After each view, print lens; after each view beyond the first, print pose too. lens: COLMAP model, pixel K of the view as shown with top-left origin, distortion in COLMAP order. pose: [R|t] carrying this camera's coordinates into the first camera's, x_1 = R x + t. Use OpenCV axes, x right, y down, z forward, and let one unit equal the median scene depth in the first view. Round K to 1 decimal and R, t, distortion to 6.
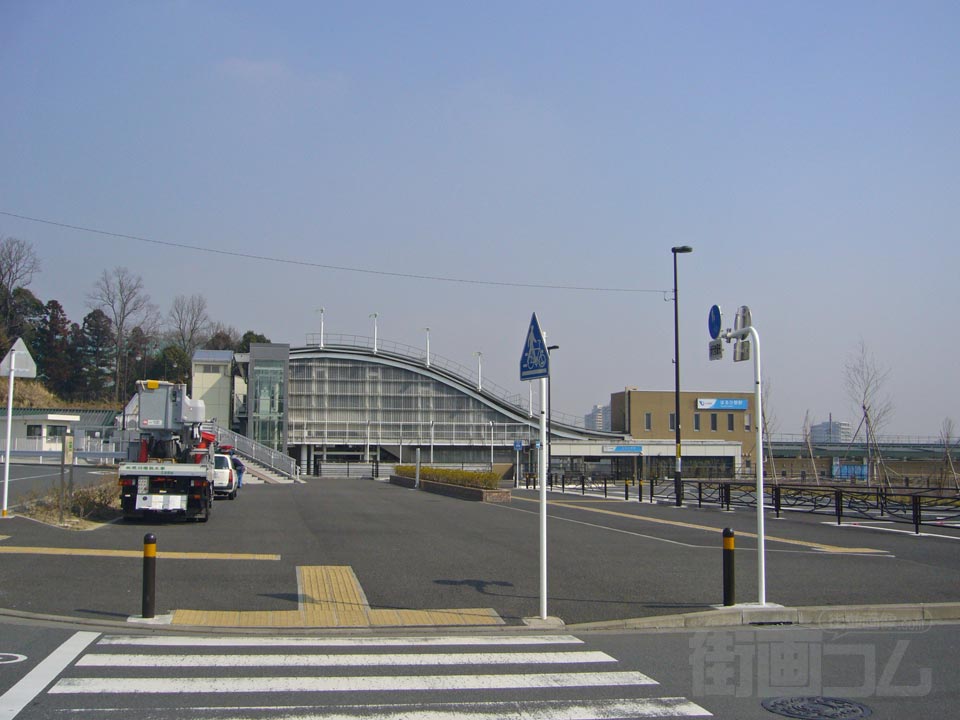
lens RADIAL K [[970.9, 0, 480.0], [0, 970.9, 360.0], [0, 0, 1]] dist [0.062886, -0.009741]
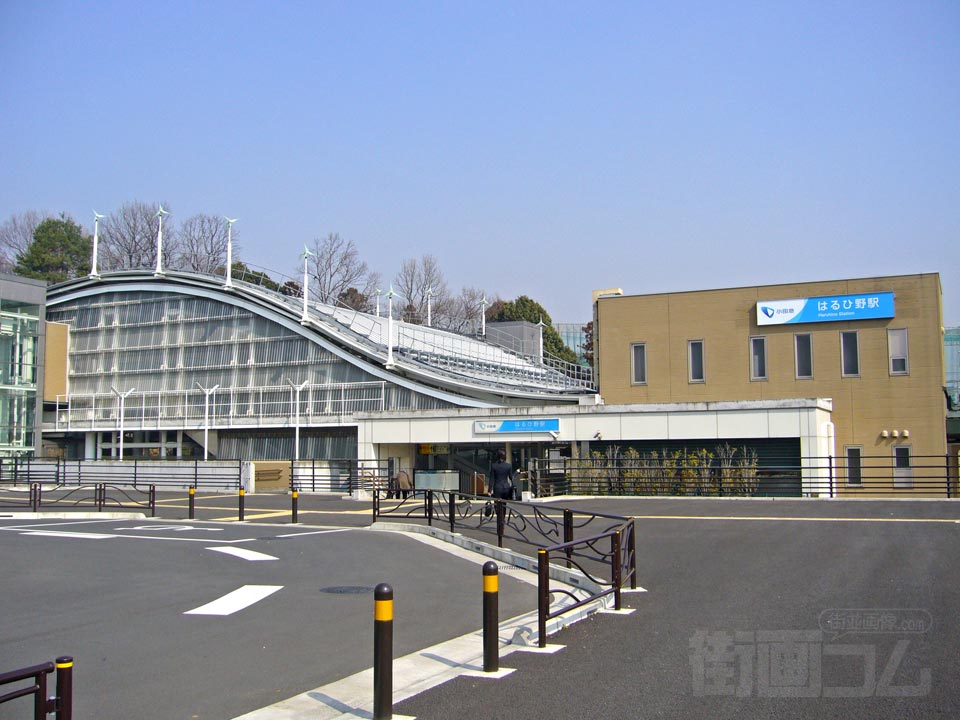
lens RADIAL K [[970.9, 0, 480.0], [0, 970.9, 360.0], [0, 0, 1]] dist [0.062886, -0.009741]
pose [[0.820577, -0.063103, -0.568041, 0.384886], [0.077288, 0.997008, 0.000890, 0.058067], [0.566286, -0.044633, 0.823000, 0.611771]]
